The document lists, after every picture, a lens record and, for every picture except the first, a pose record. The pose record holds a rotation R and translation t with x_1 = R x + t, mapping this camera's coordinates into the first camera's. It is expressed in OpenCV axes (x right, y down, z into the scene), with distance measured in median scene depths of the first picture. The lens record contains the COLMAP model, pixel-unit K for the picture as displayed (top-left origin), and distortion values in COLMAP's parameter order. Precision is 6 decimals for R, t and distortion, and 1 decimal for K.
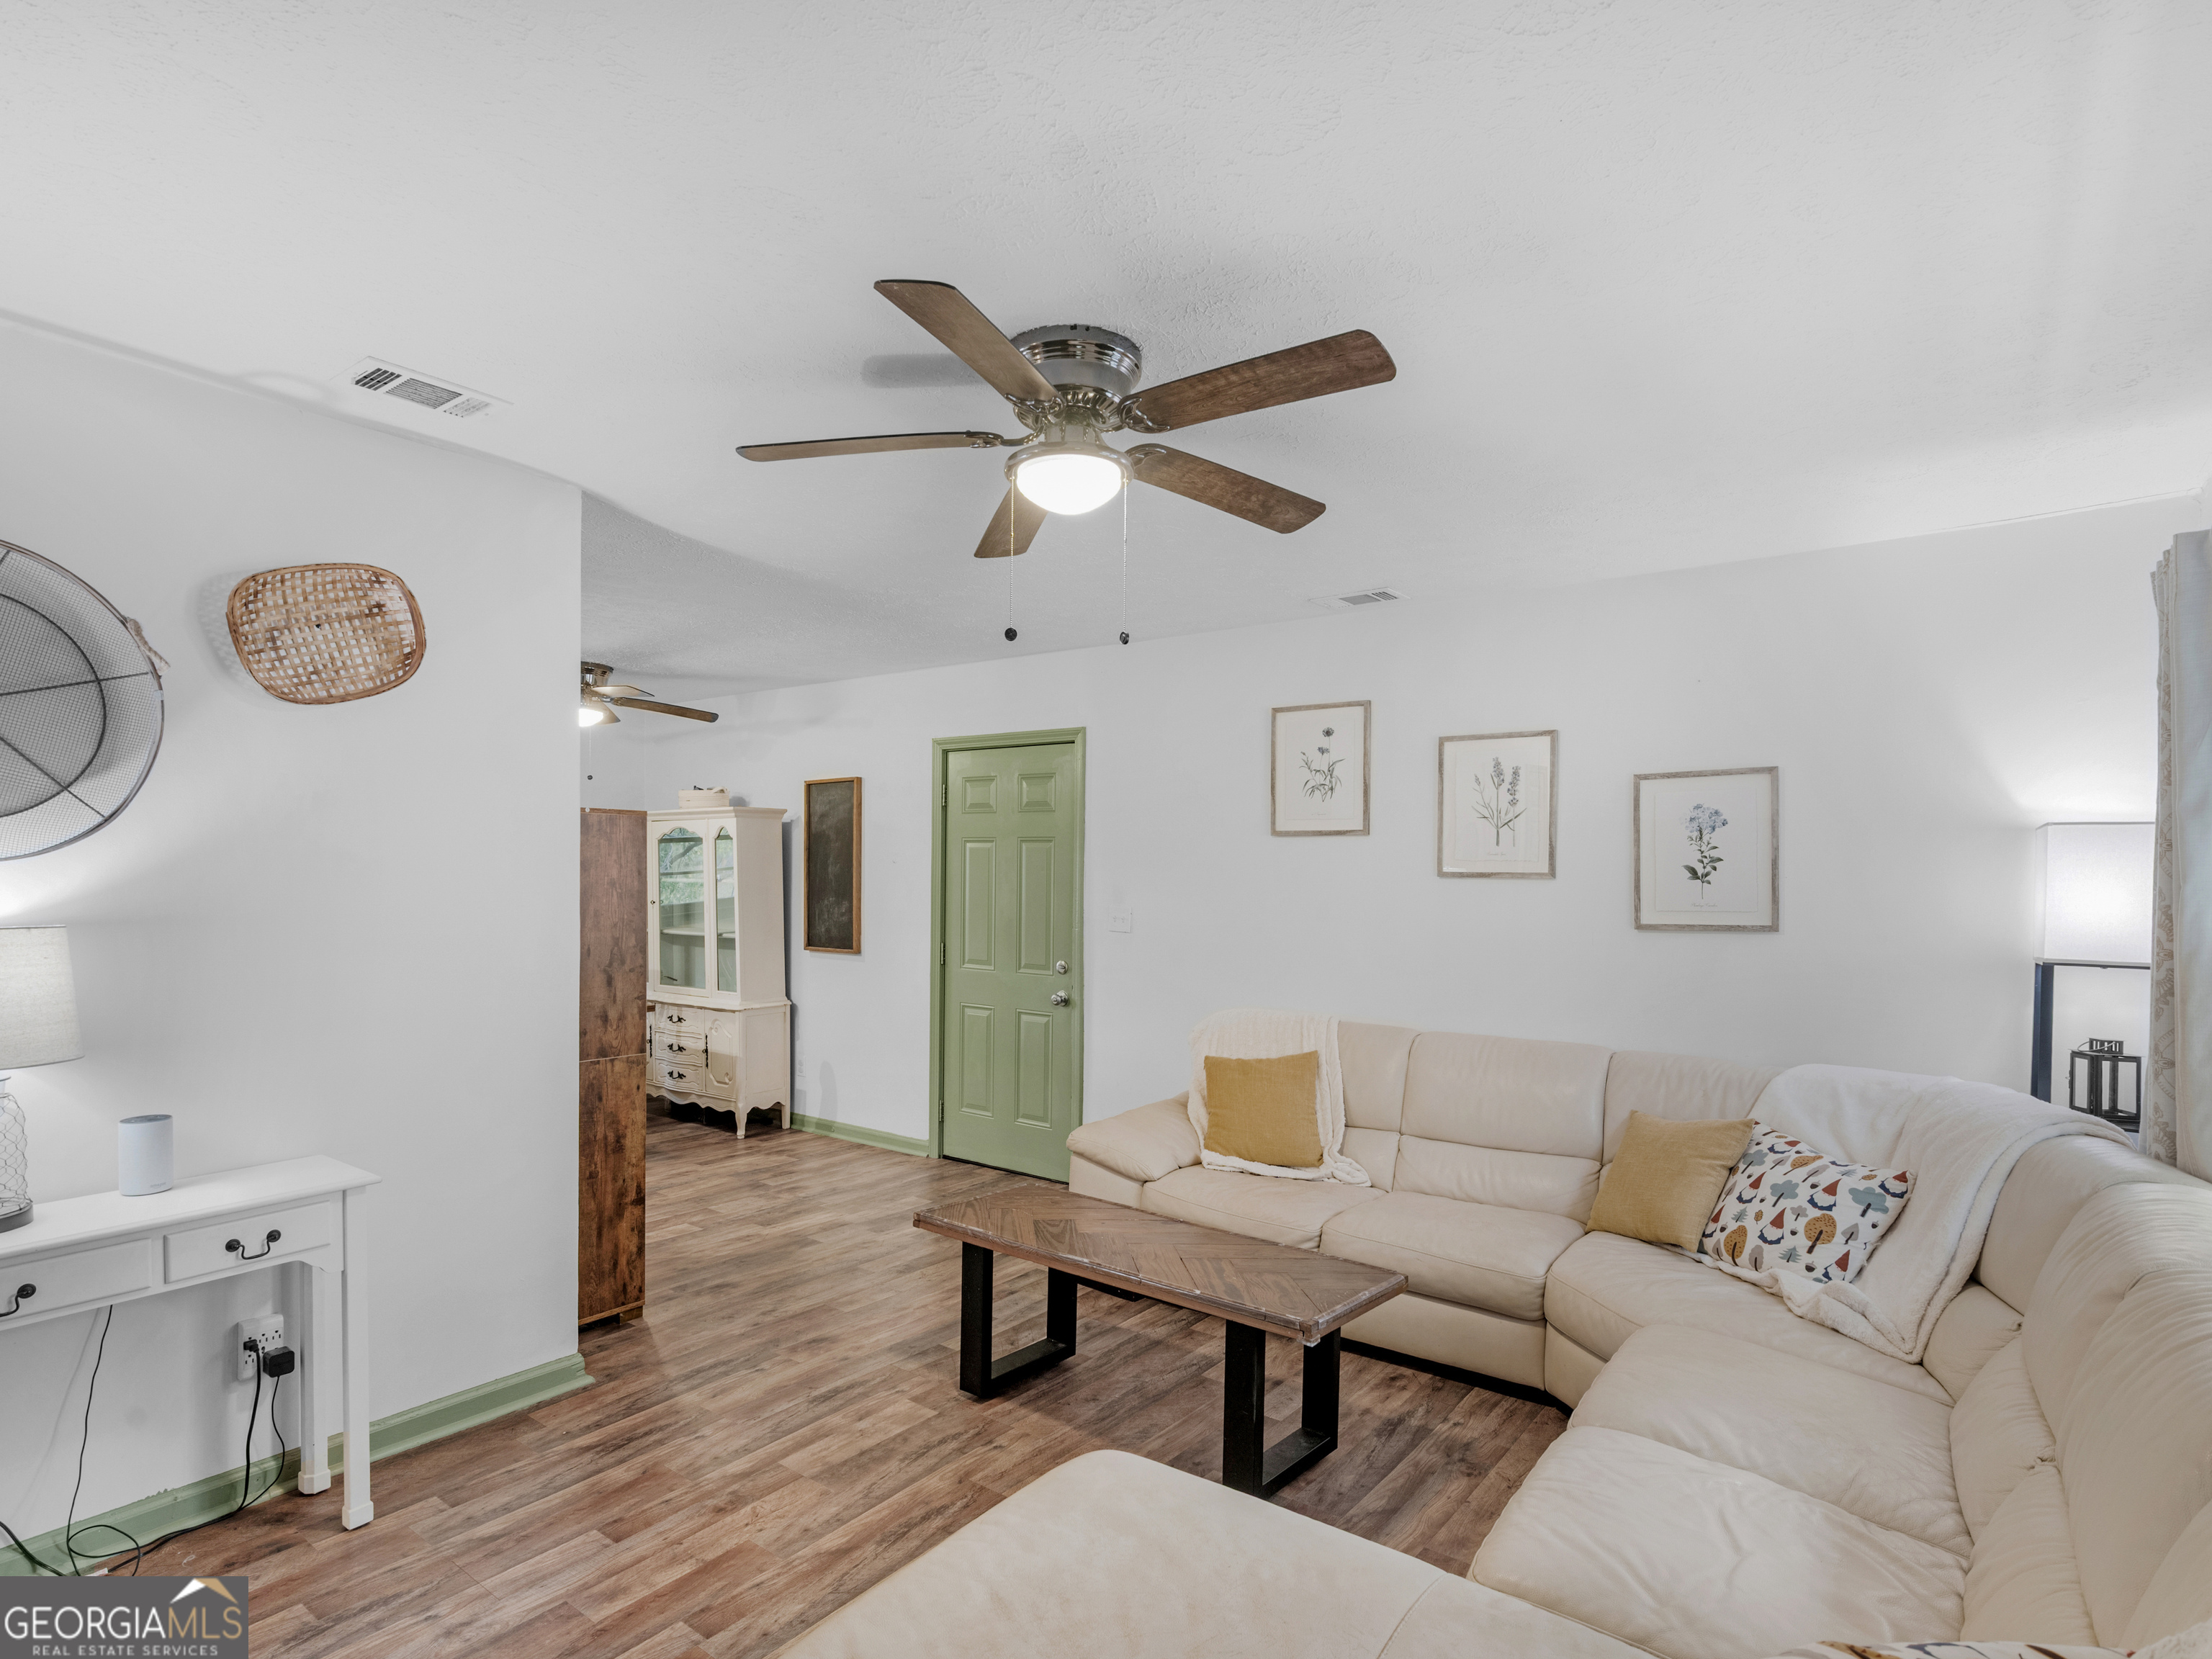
lens RADIAL K [[1157.3, 0, 1001.8], [0, 1157.3, 886.0], [0, 0, 1]] dist [0.000657, 0.000207]
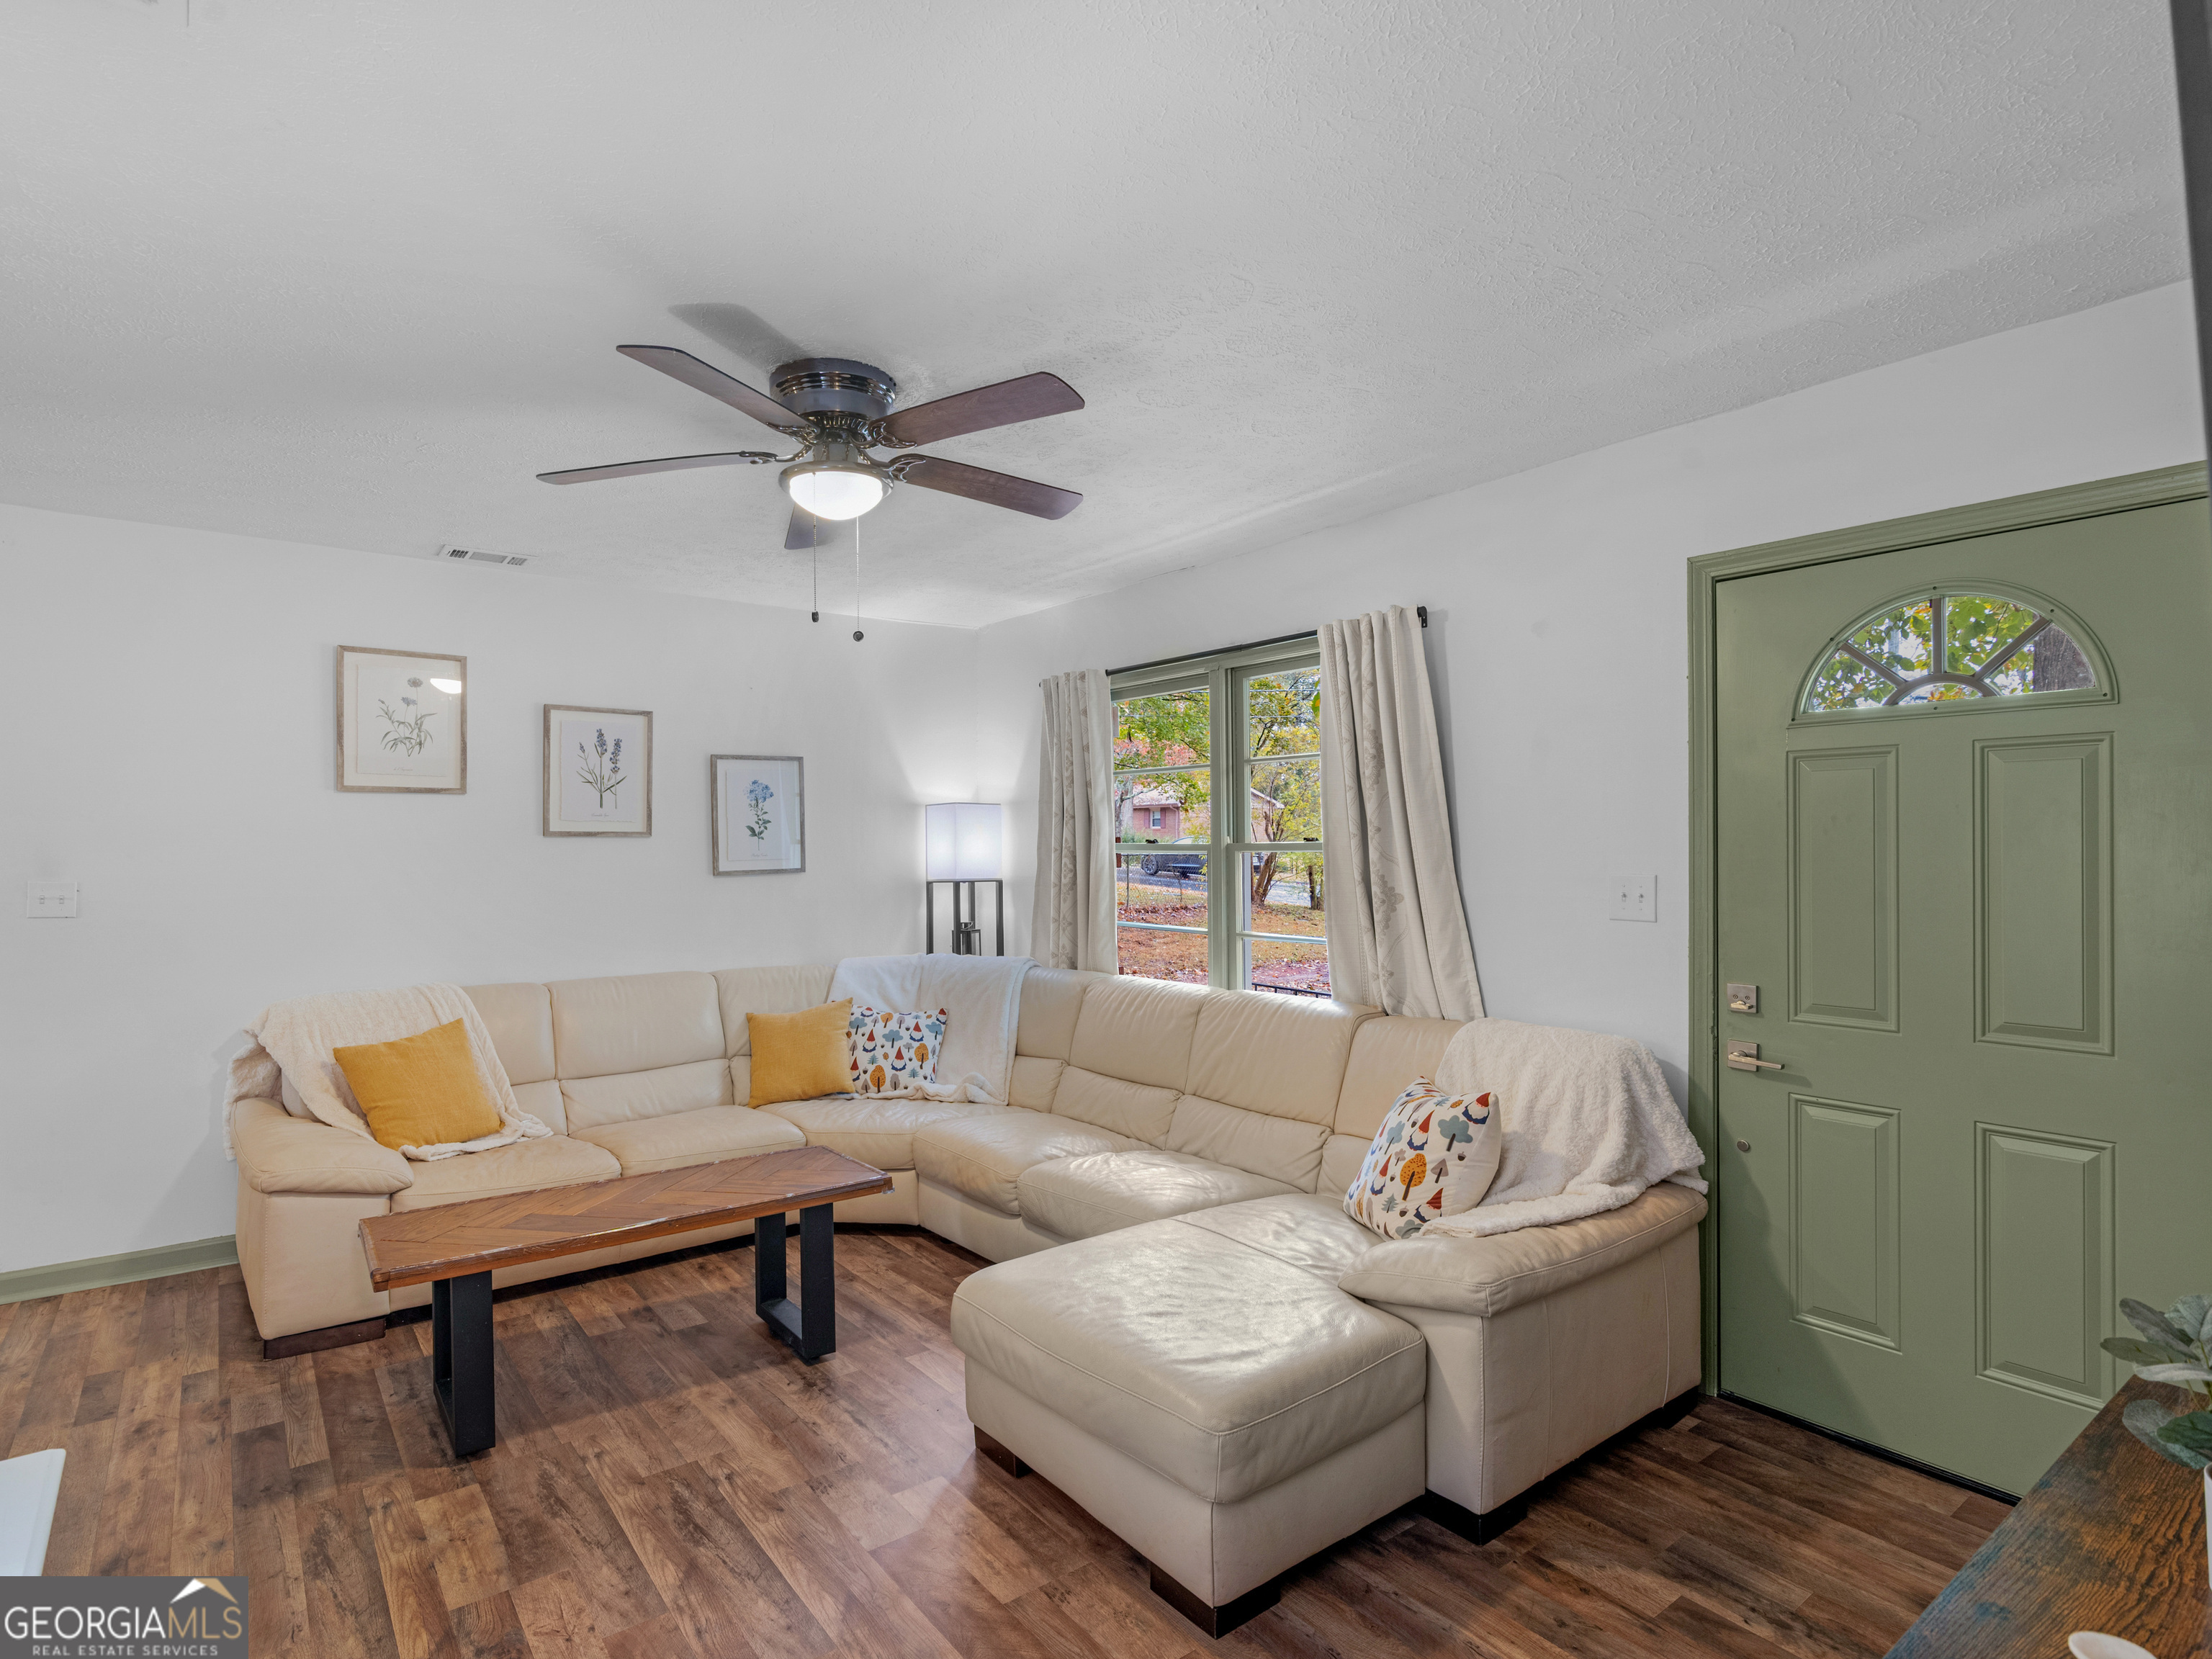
lens RADIAL K [[1108.3, 0, 1102.8], [0, 1108.3, 862.7], [0, 0, 1]] dist [-0.000403, 0.000286]
pose [[0.256393, -0.023054, 0.966298, -0.556988], [0.022074, 0.999594, 0.017992, 0.011142], [-0.966320, 0.016717, 0.256798, 0.295193]]
